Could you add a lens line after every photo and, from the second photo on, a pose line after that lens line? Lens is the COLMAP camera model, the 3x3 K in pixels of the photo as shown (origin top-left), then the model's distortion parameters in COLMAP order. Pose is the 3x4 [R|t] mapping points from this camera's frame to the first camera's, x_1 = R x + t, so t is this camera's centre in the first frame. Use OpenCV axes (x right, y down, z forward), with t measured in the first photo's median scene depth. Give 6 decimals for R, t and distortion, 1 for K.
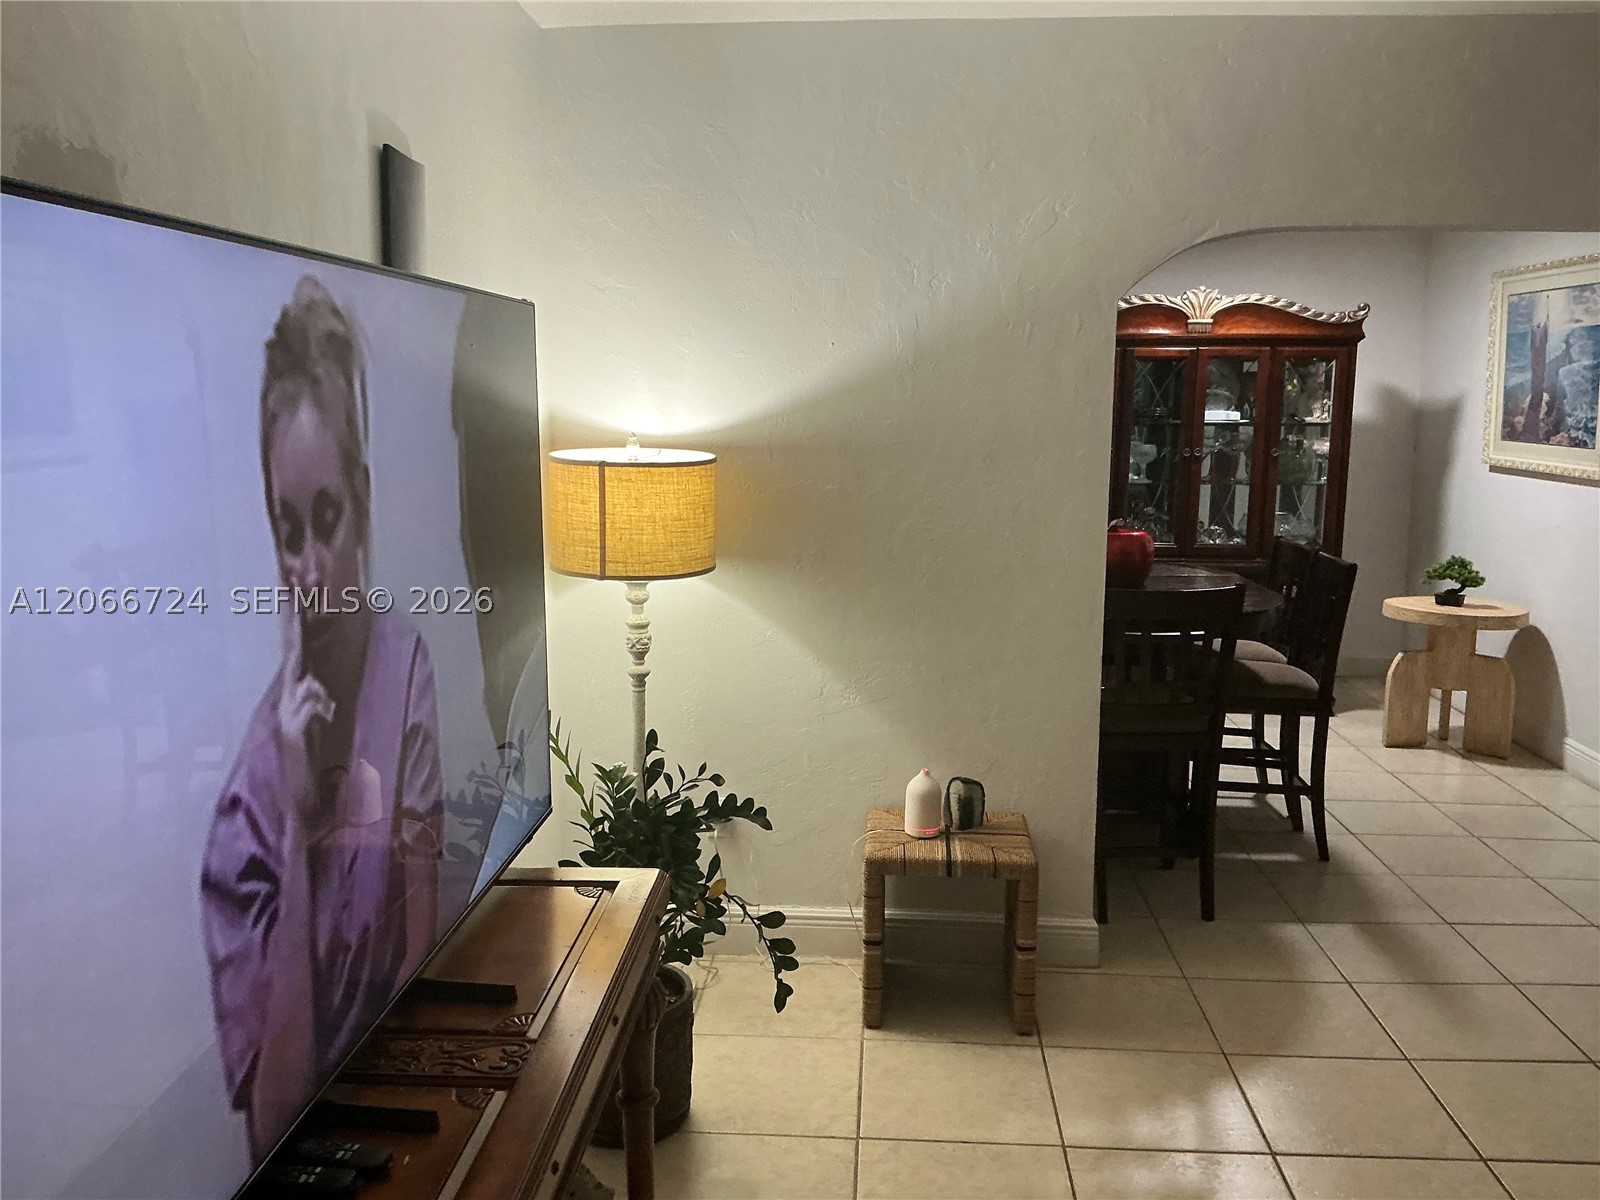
lens RADIAL K [[1394.9, 0, 800.0], [0, 1394.9, 600.0], [0, 0, 1]] dist [0.190219, -0.386054]
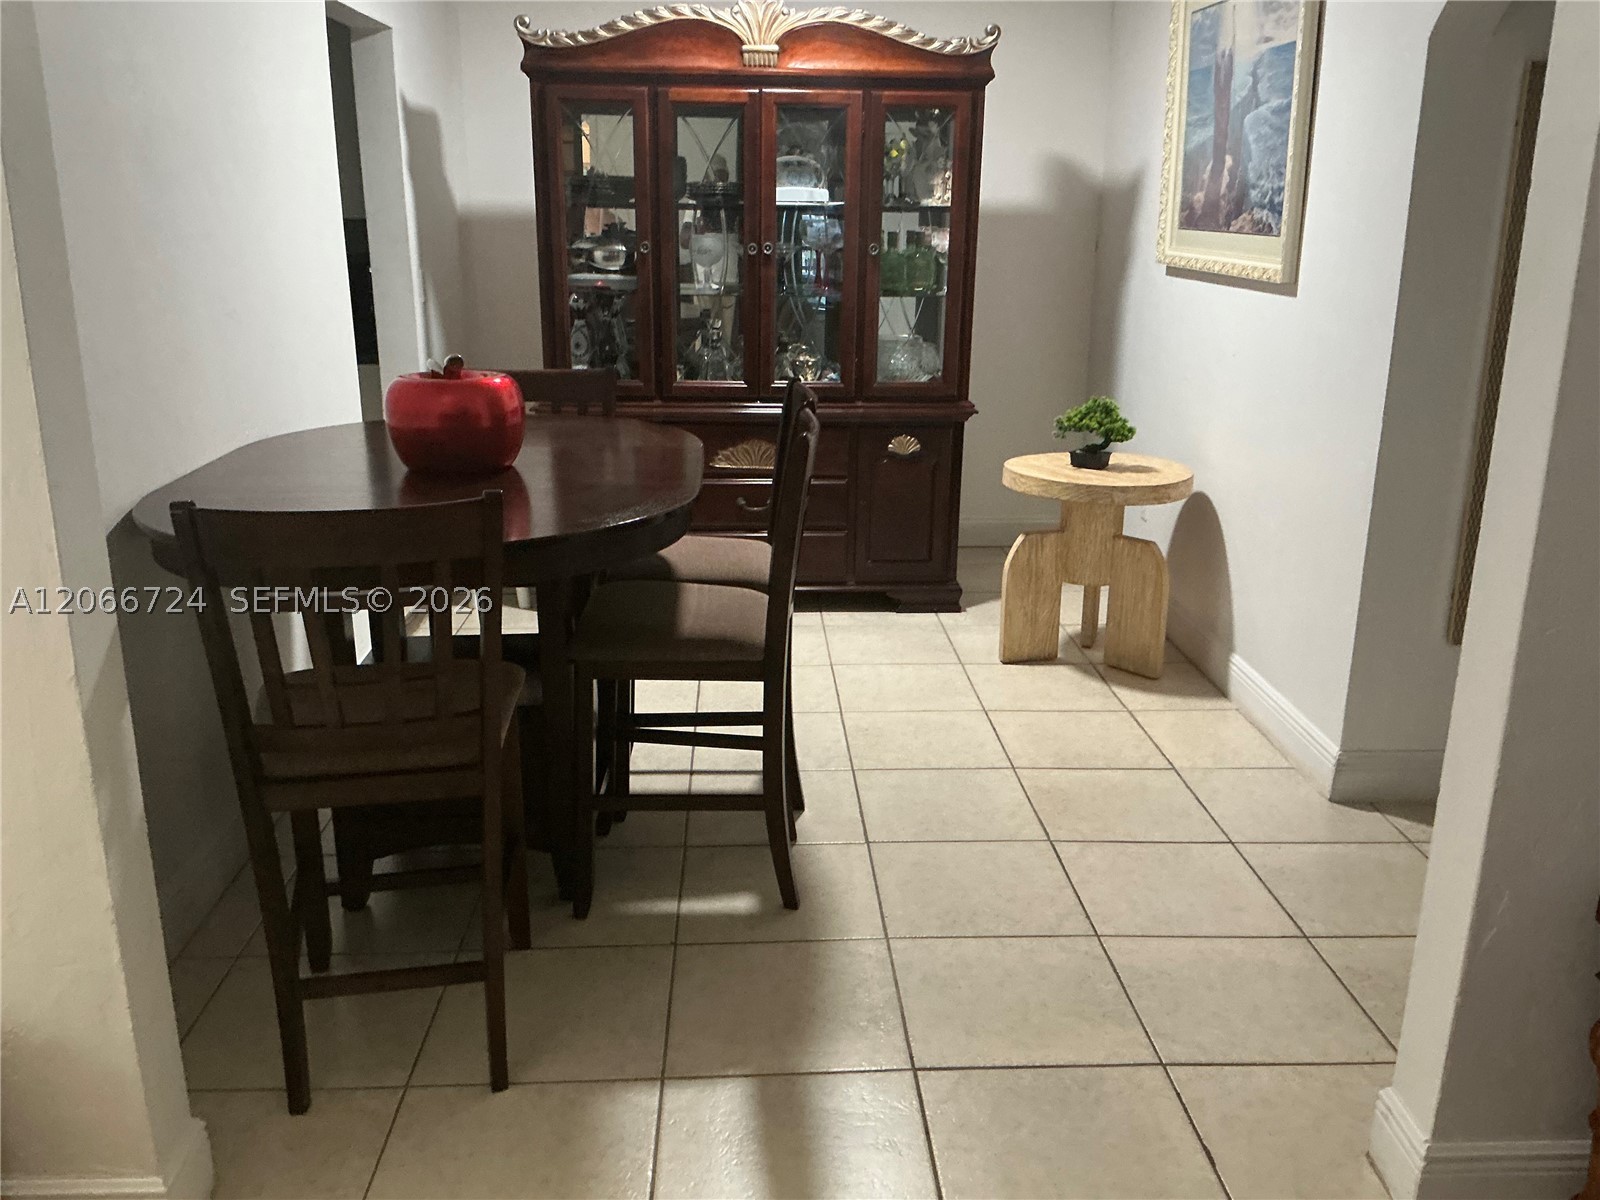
lens RADIAL K [[1394.9, 0, 800.0], [0, 1394.9, 600.0], [0, 0, 1]] dist [0.190219, -0.386054]
pose [[0.994598, -0.027448, 0.100108, 0.234581], [0.014273, 0.991408, 0.130027, -0.023877], [-0.102817, -0.127895, 0.986444, 0.304318]]
